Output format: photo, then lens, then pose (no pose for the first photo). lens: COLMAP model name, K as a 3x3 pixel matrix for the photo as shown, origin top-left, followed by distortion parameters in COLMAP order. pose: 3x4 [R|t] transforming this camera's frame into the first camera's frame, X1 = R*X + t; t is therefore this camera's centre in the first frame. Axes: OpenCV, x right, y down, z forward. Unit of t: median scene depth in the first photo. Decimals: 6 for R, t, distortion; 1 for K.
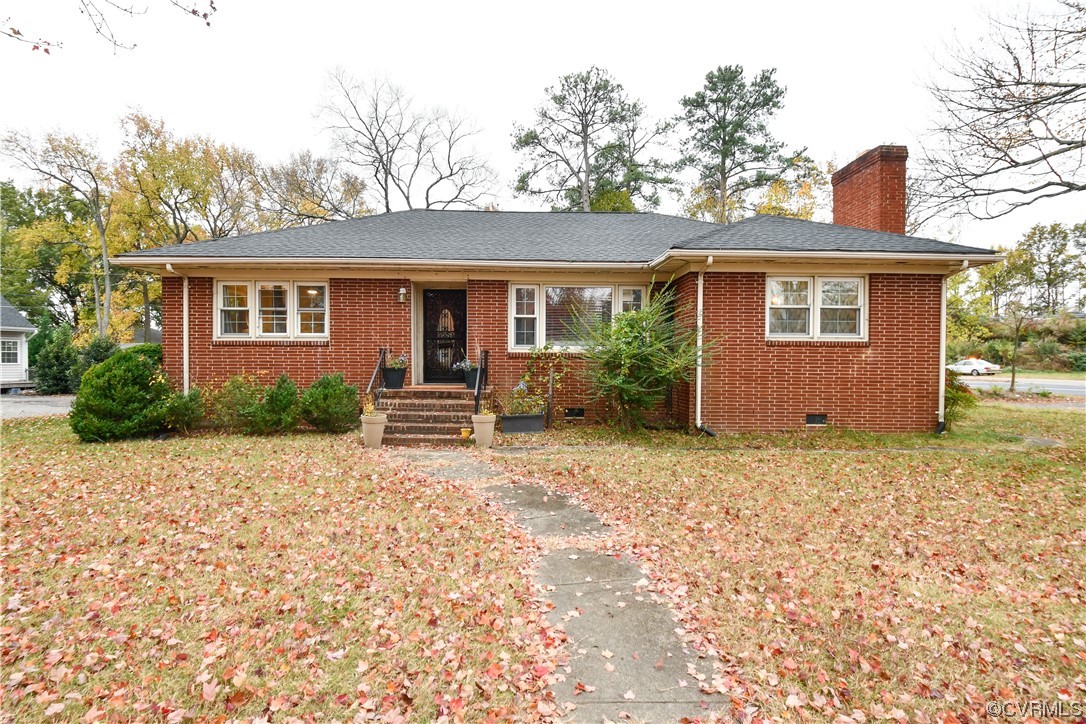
lens RADIAL K [[547.9, 0, 543.3], [0, 547.9, 352.1], [0, 0, 1]] dist [0.000015, -0.001272]
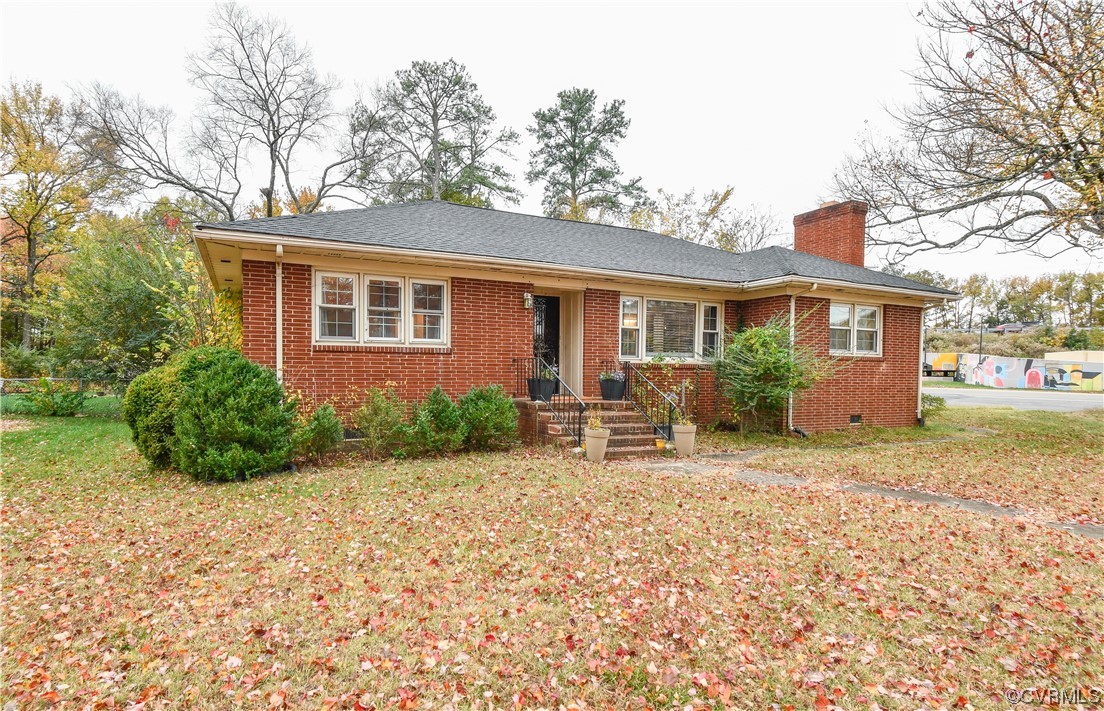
lens RADIAL K [[560.7, 0, 555.8], [0, 560.7, 363.9], [0, 0, 1]] dist [0.005317, -0.000385]
pose [[0.912943, 0.008245, 0.408004, -0.599927], [-0.012669, 0.999887, 0.008143, -0.004580], [-0.407891, -0.012603, 0.912944, 0.106588]]
